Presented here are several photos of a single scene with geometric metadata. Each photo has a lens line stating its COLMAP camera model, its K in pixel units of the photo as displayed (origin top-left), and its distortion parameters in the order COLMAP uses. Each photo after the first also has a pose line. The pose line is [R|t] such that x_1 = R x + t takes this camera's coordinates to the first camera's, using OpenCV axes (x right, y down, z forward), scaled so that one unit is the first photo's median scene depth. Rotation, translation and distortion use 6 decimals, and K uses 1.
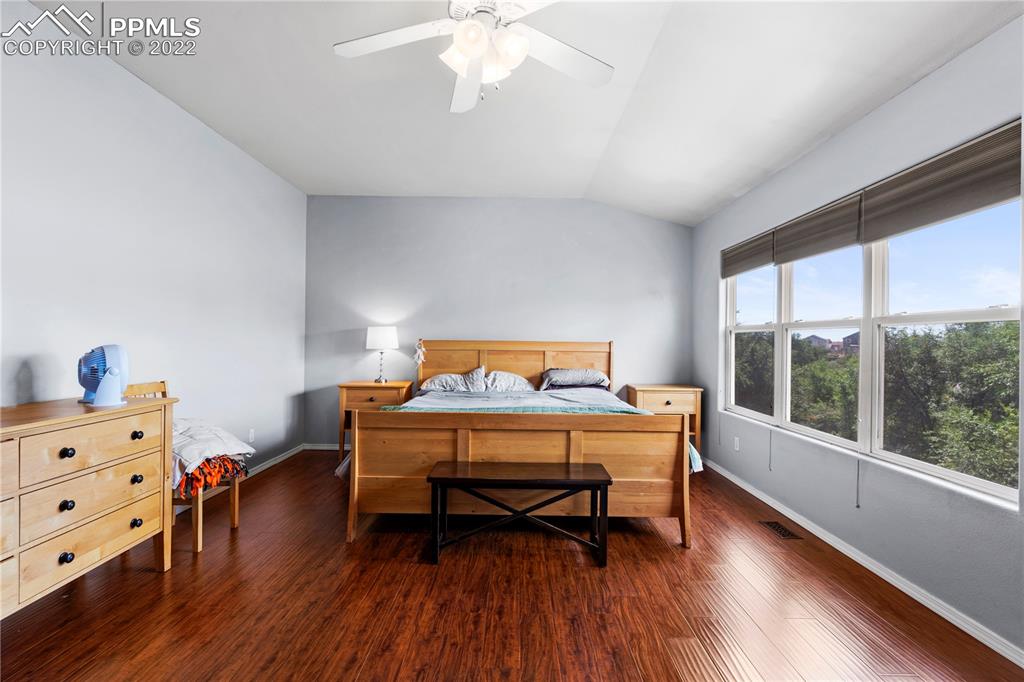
lens RADIAL K [[500.6, 0, 504.3], [0, 500.6, 342.9], [0, 0, 1]] dist [0.001913, -0.000087]
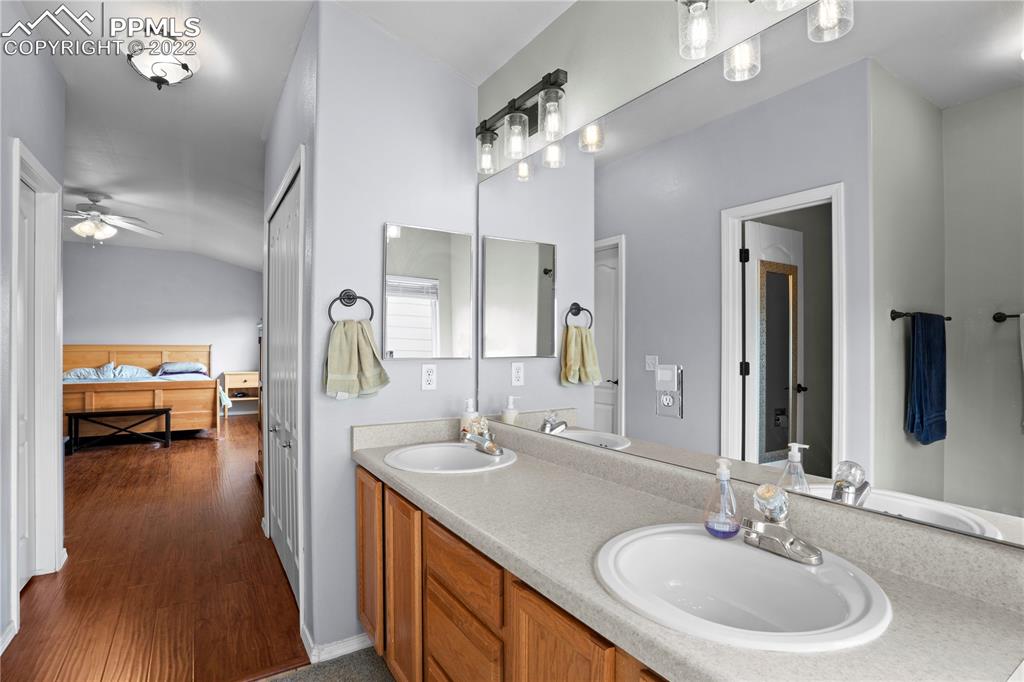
lens RADIAL K [[510.5, 0, 506.5], [0, 510.5, 342.8], [0, 0, 1]] dist [-0.017514, 0.000870]
pose [[0.840103, -0.004117, 0.542411, 0.140260], [0.002877, 0.999991, 0.003134, -0.013539], [-0.542419, -0.001072, 0.840107, -0.983299]]
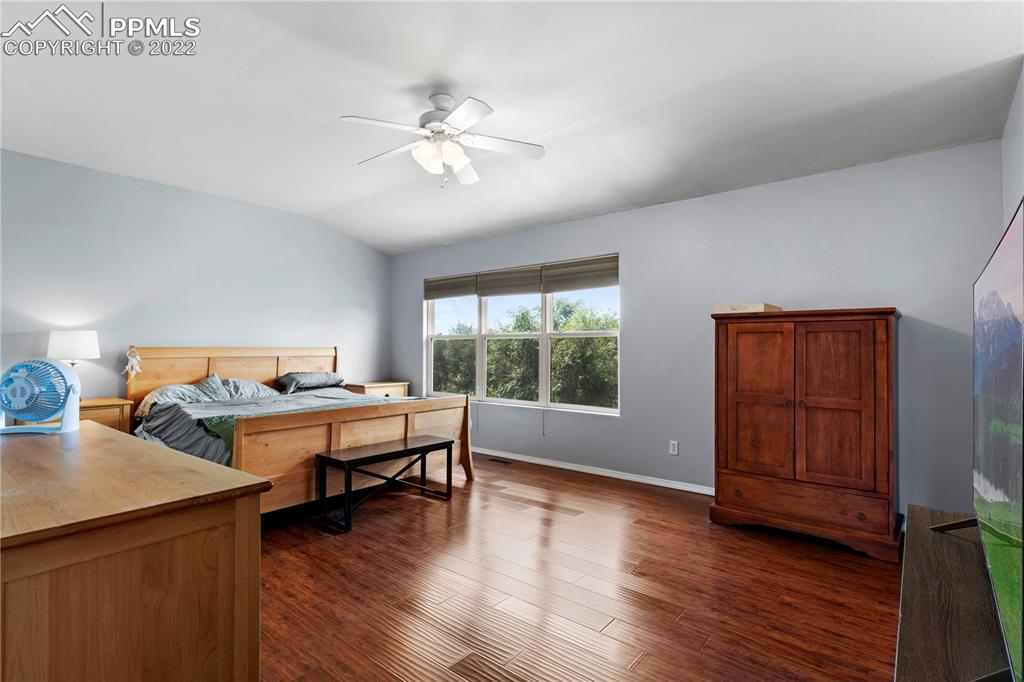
lens RADIAL K [[500.6, 0, 531.6], [0, 500.6, 339.1], [0, 0, 1]] dist [0.001913, -0.000087]
pose [[0.607509, 0.002793, 0.794308, -0.472035], [0.009038, 0.999905, -0.010428, -0.005237], [-0.794261, 0.013514, 0.607426, -0.055766]]
